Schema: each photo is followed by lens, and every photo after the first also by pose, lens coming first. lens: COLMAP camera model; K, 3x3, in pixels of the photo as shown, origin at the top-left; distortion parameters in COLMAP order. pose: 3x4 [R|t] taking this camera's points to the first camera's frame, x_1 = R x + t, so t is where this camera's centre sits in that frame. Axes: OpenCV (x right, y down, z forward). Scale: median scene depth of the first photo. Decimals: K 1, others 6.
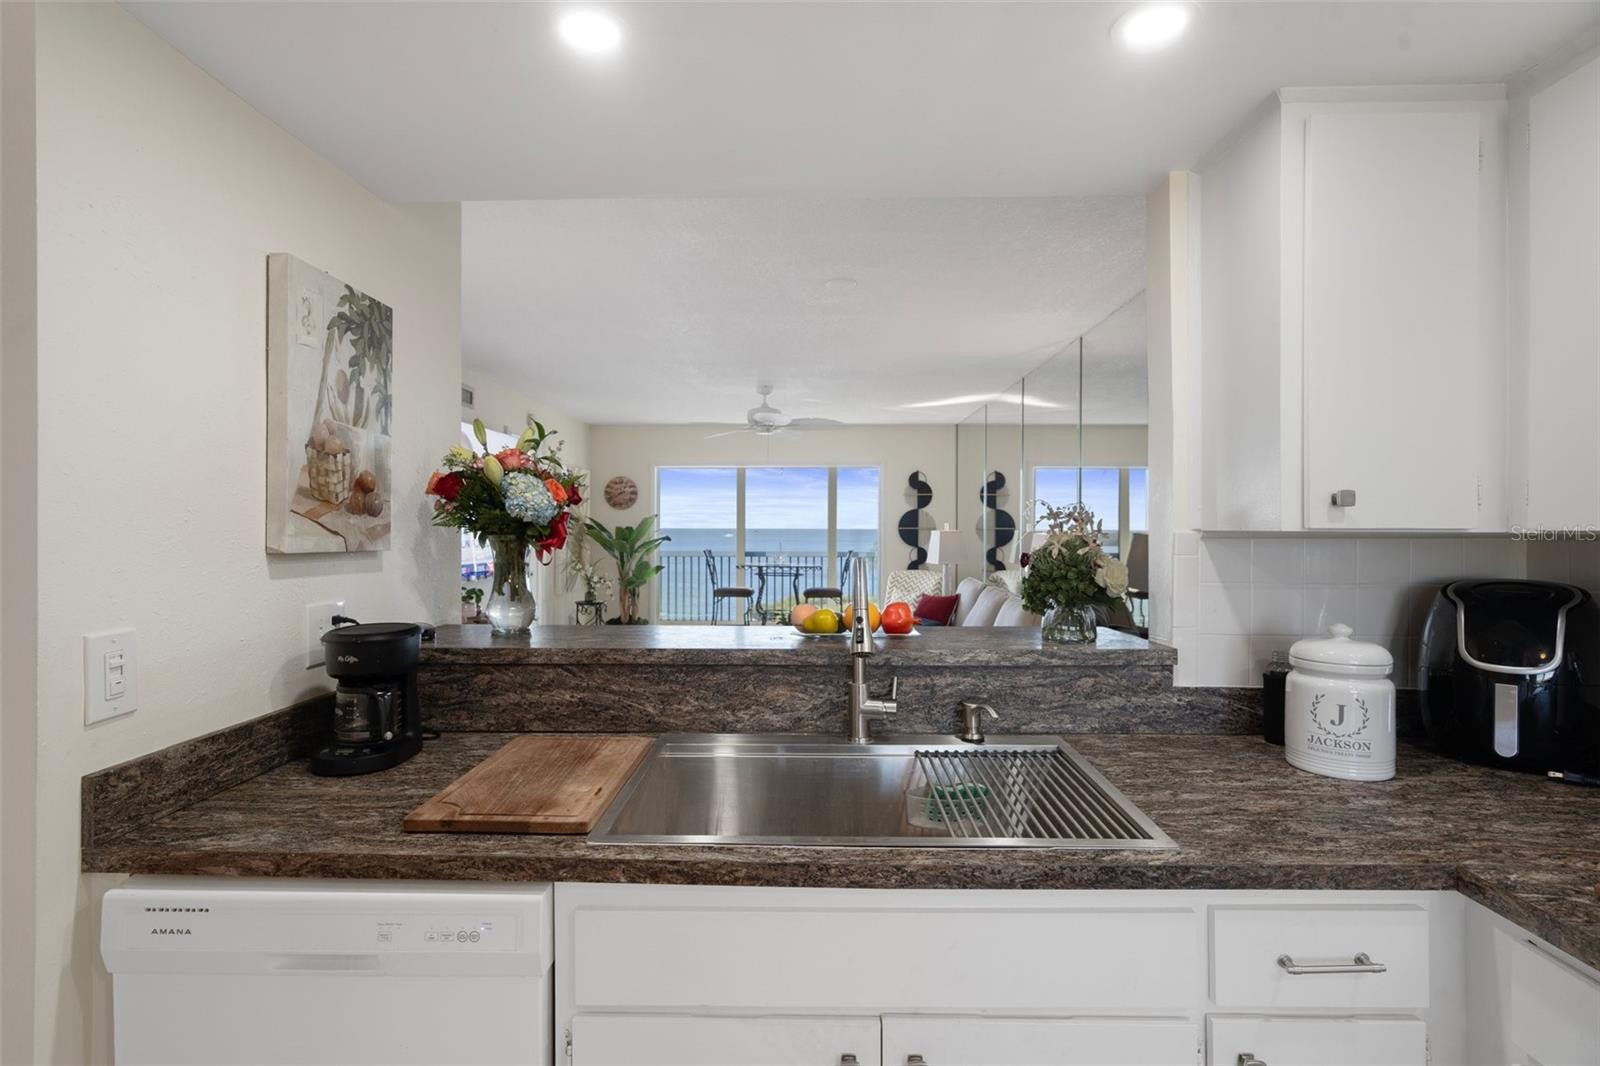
lens RADIAL K [[795.3, 0, 816.9], [0, 795.3, 522.0], [0, 0, 1]] dist [-0.000098, 0.000459]
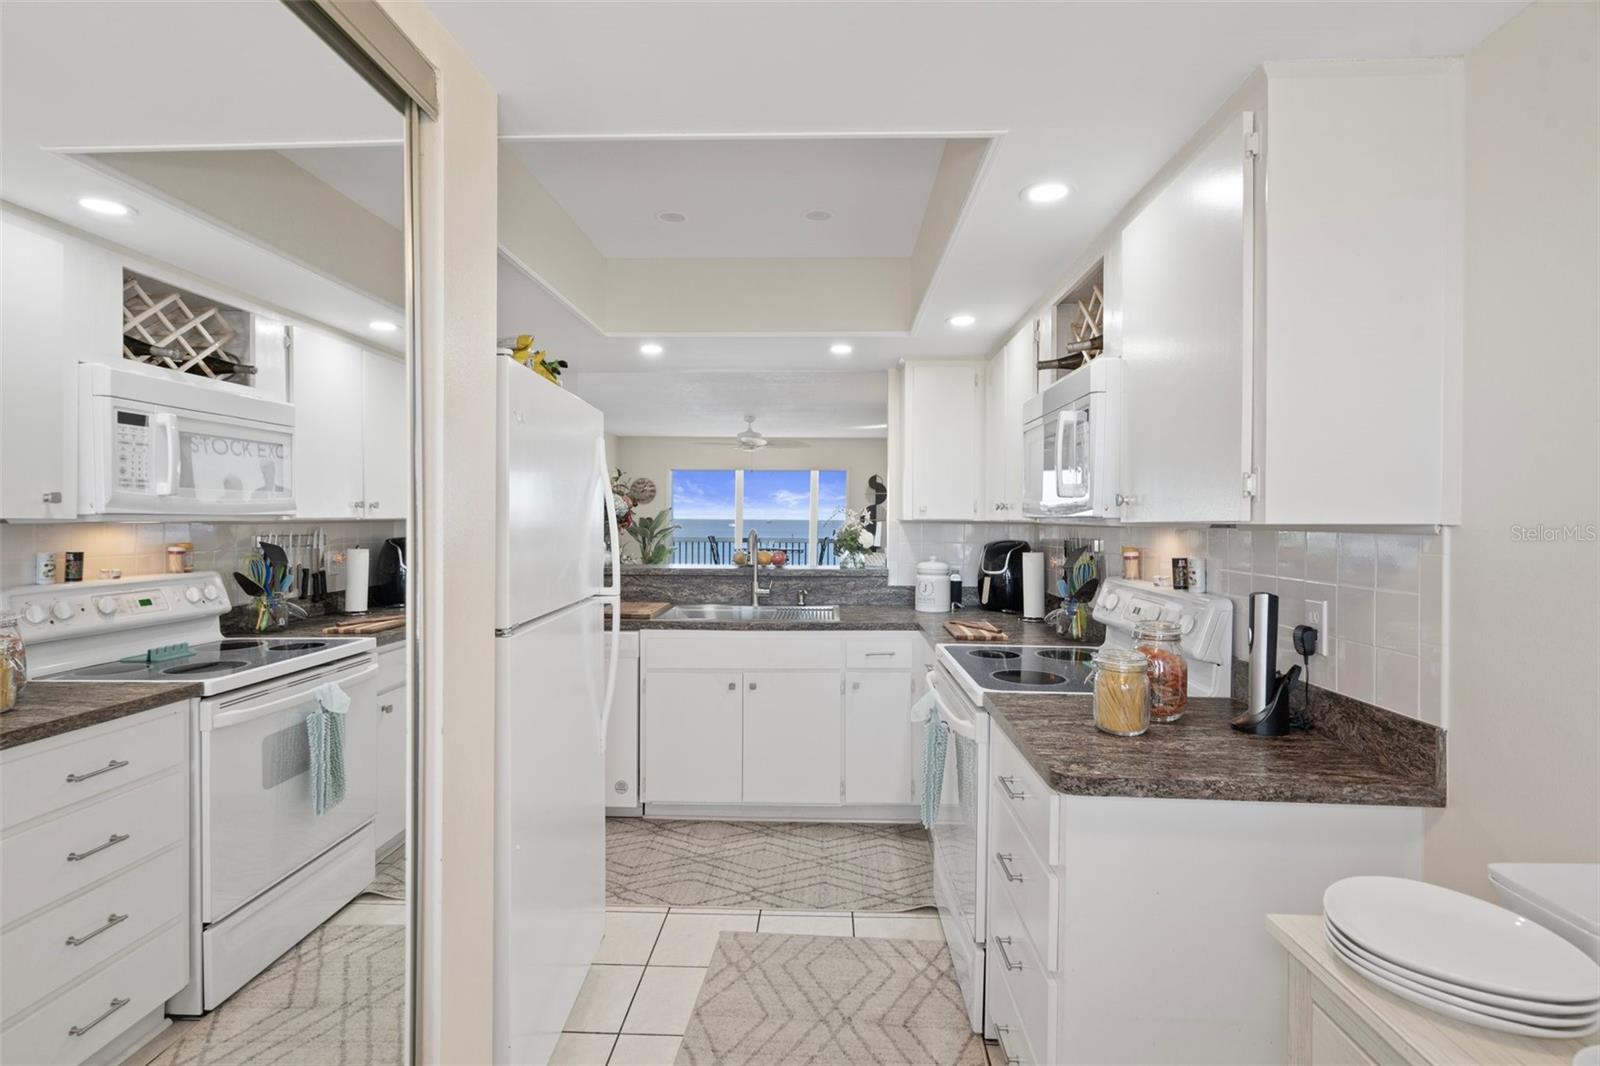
lens RADIAL K [[831.5, 0, 823.6], [0, 831.5, 507.6], [0, 0, 1]] dist [0.002587, 0.000227]
pose [[0.999868, 0.004261, -0.015648, 0.292068], [-0.004373, 0.999965, -0.007155, -0.008120], [0.015617, 0.007222, 0.999852, -1.498860]]
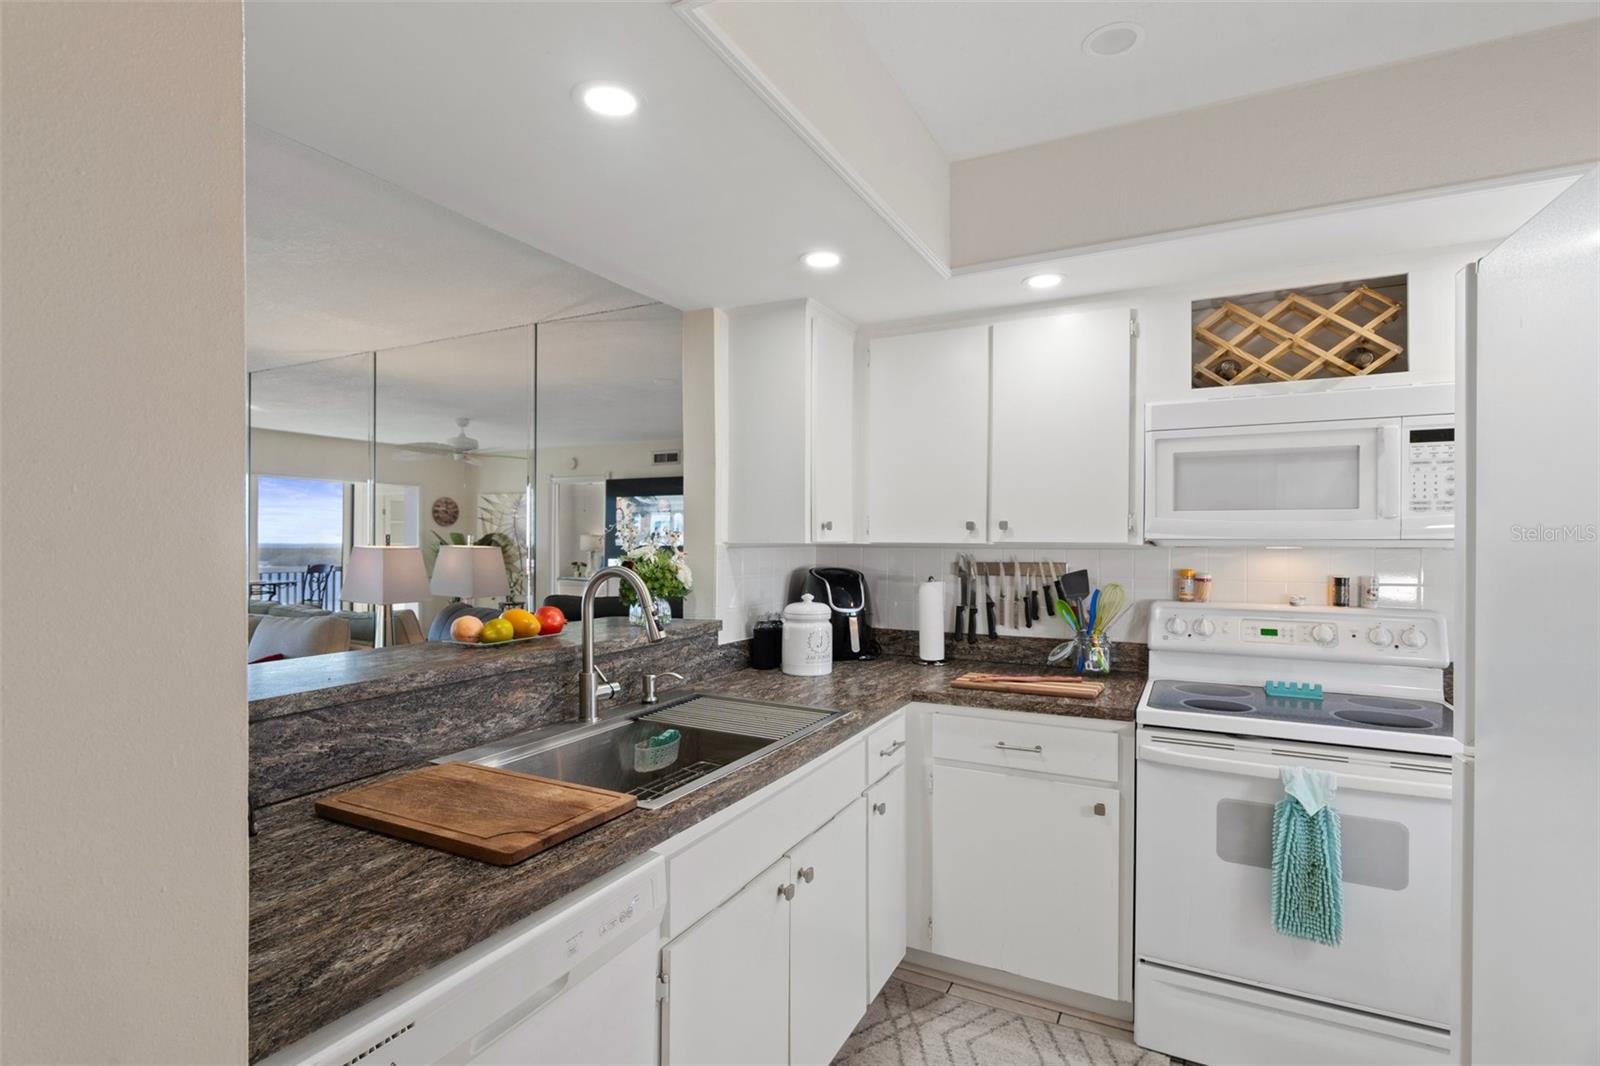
lens RADIAL K [[782.8, 0, 802.9], [0, 782.8, 535.9], [0, 0, 1]] dist [0.004278, 0.000765]
pose [[0.439464, 0.003011, 0.898255, -0.833994], [-0.008038, 0.999968, 0.000581, -0.005514], [-0.898224, -0.007475, 0.439474, 0.192576]]
